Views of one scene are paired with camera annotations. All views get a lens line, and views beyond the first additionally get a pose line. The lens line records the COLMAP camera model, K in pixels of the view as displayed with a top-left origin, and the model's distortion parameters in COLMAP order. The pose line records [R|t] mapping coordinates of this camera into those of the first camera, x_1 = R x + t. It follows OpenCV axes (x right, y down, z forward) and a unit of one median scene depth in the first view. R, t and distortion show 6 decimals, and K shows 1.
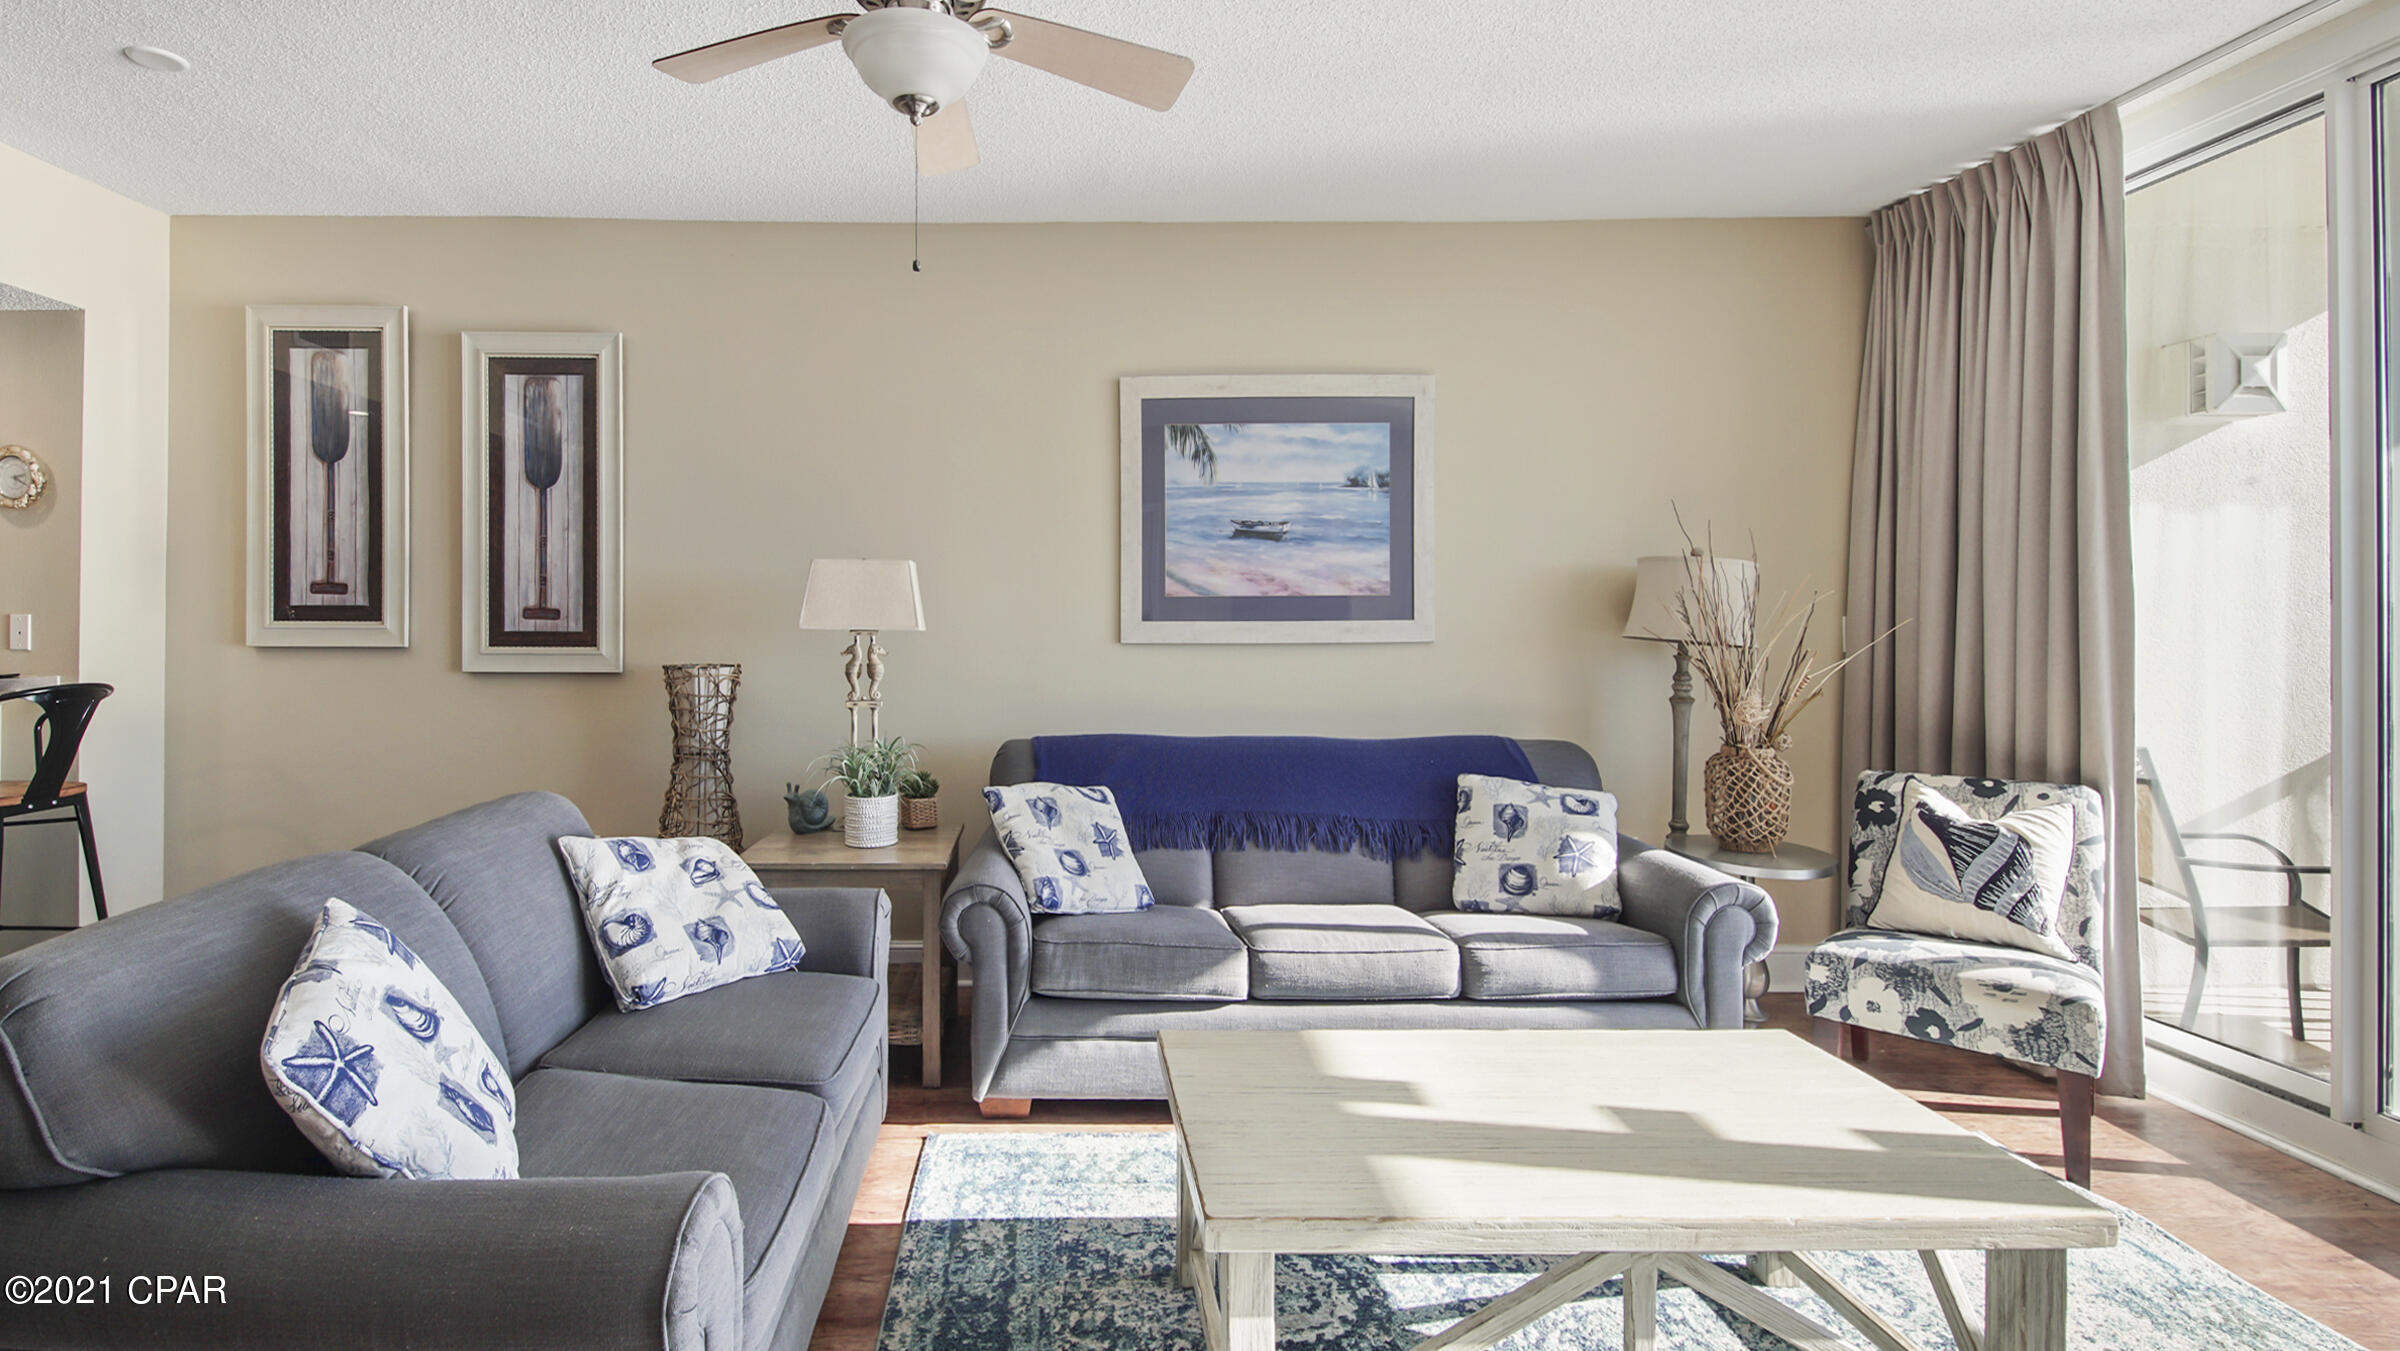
lens RADIAL K [[1115.2, 0, 1038.5], [0, 1115.2, 629.8], [0, 0, 1]] dist [-0.000768, -0.000574]
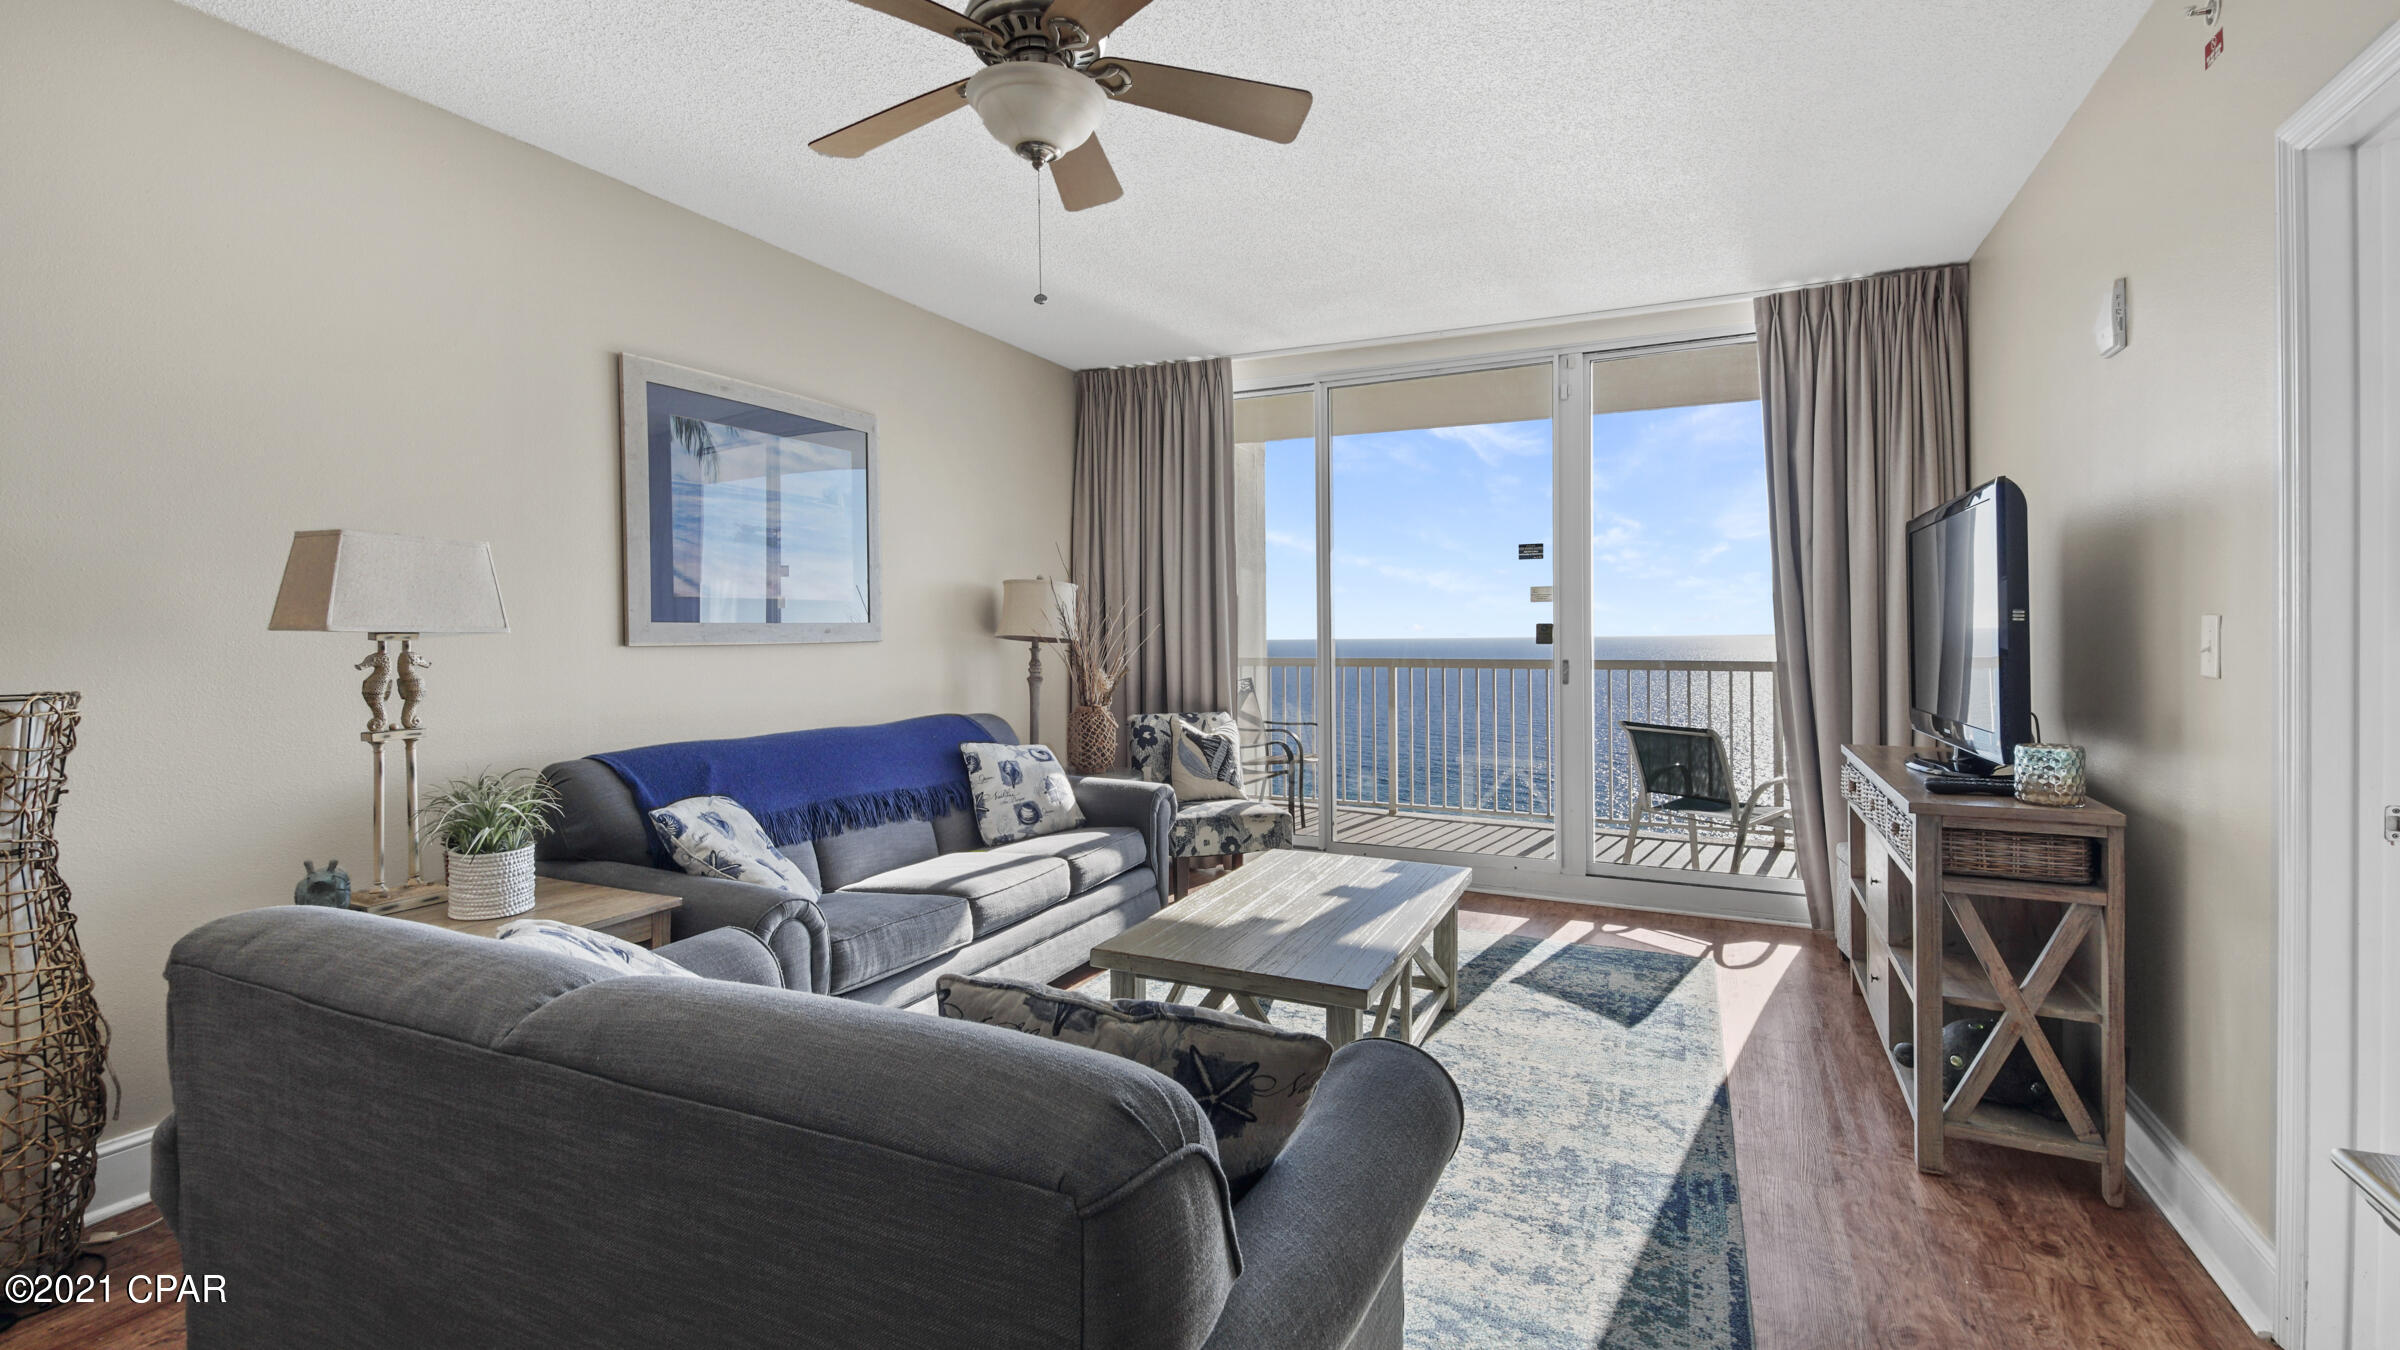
lens RADIAL K [[968.3, 0, 1269.1], [0, 968.3, 640.3], [0, 0, 1]] dist [0.000847, -0.000010]
pose [[0.401579, -0.009619, 0.915774, -0.511187], [0.006219, 0.999950, 0.007776, 0.004669], [-0.915803, 0.002573, 0.401619, 0.241980]]
